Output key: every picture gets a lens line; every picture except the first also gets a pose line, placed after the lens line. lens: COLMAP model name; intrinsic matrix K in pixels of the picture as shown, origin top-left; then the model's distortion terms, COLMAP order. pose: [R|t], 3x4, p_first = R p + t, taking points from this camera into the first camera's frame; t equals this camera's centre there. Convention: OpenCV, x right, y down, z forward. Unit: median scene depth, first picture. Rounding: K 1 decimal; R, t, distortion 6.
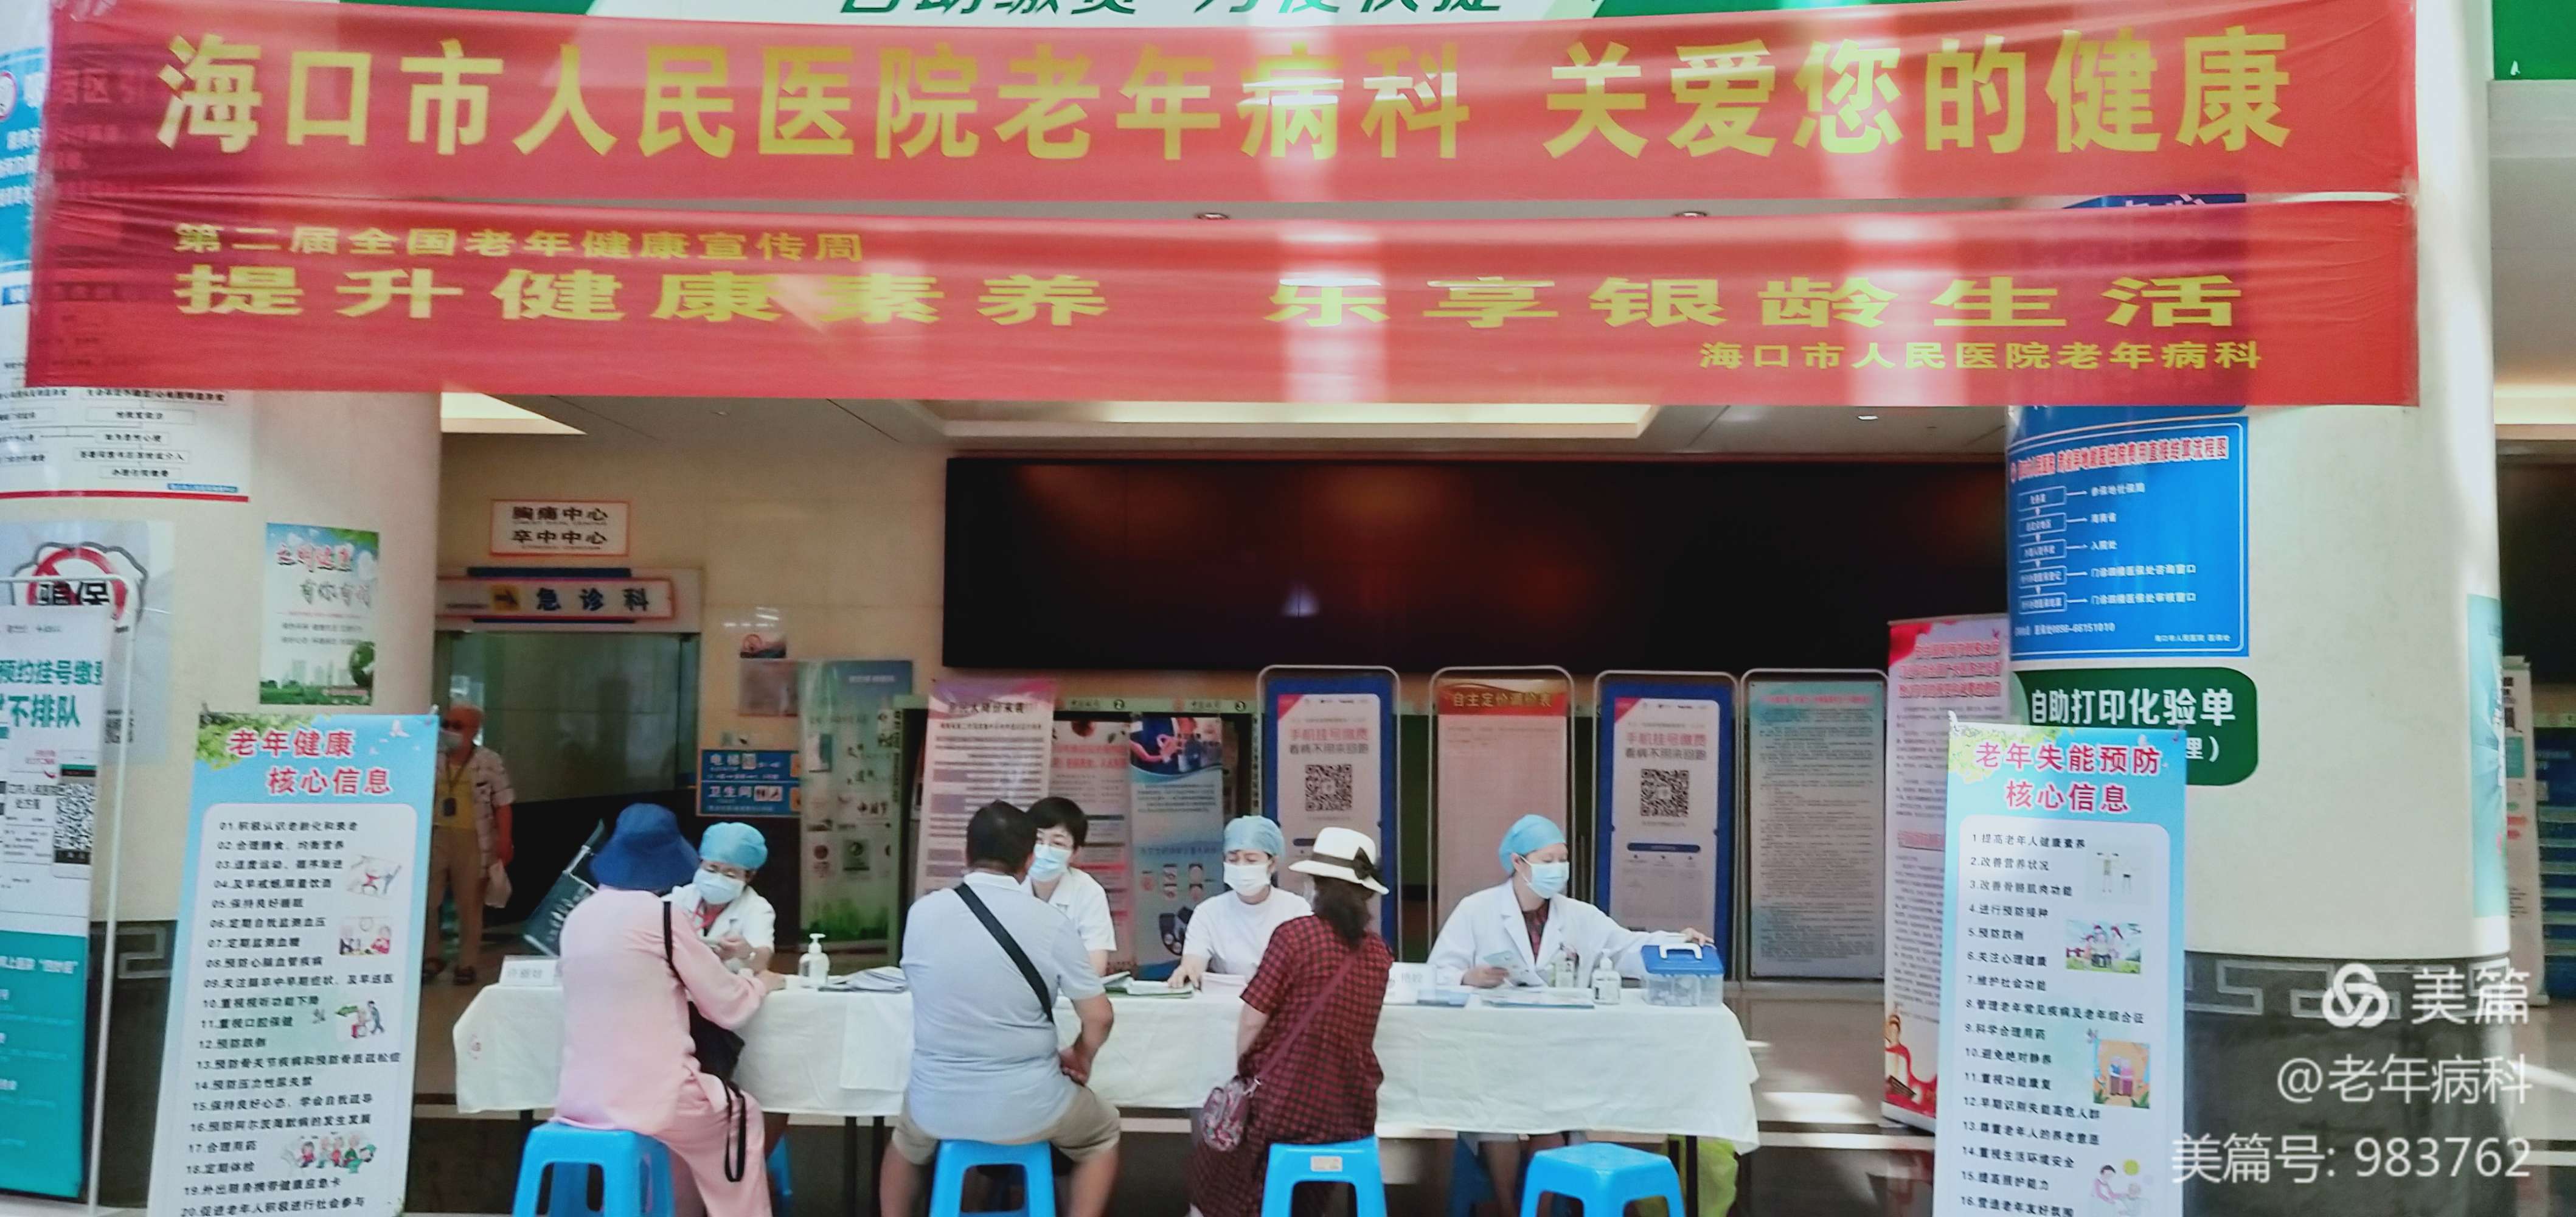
lens RADIAL K [[1986.5, 0, 1293.0], [0, 1986.5, 617.5], [0, 0, 1]] dist [0.038222, -0.007534]
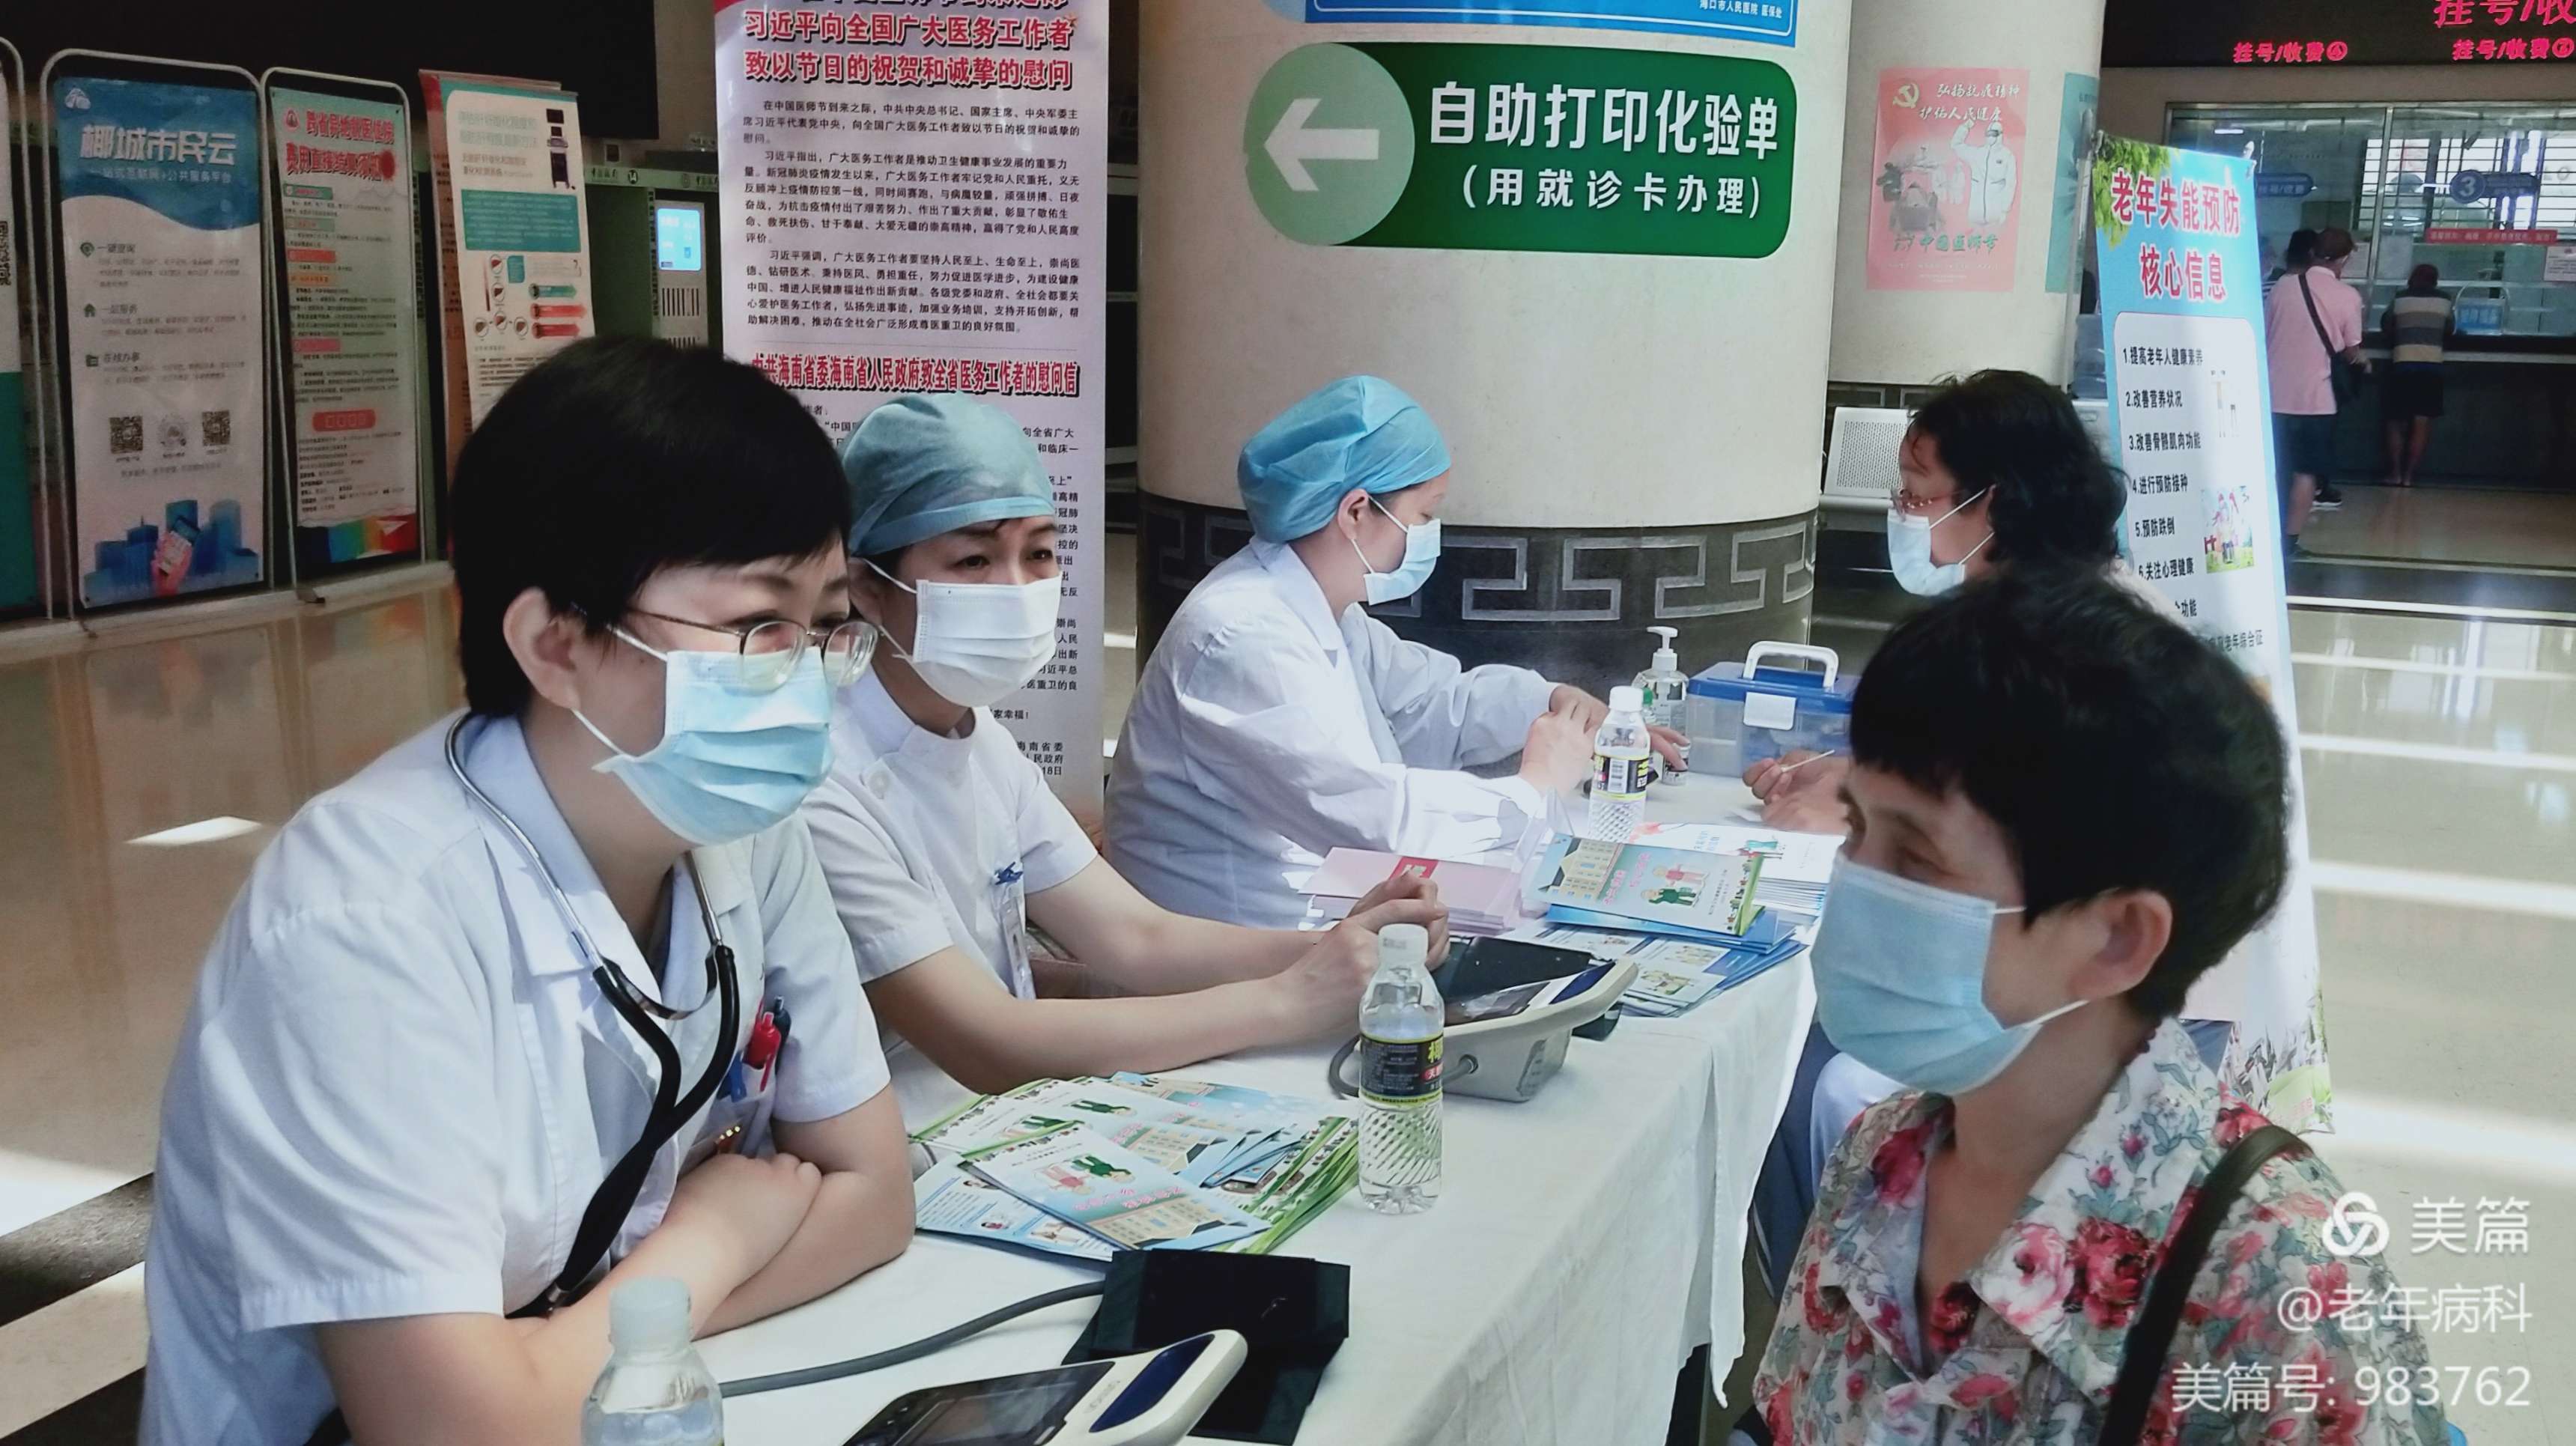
lens RADIAL K [[2453.9, 0, 1288.0], [0, 2453.9, 723.0], [0, 0, 1]] dist [0.021063, 0.012758]
pose [[0.321187, -0.174962, 0.930714, -0.360490], [-0.075337, 0.974950, 0.209276, 0.085334], [-0.944015, -0.137333, 0.299960, 0.997668]]
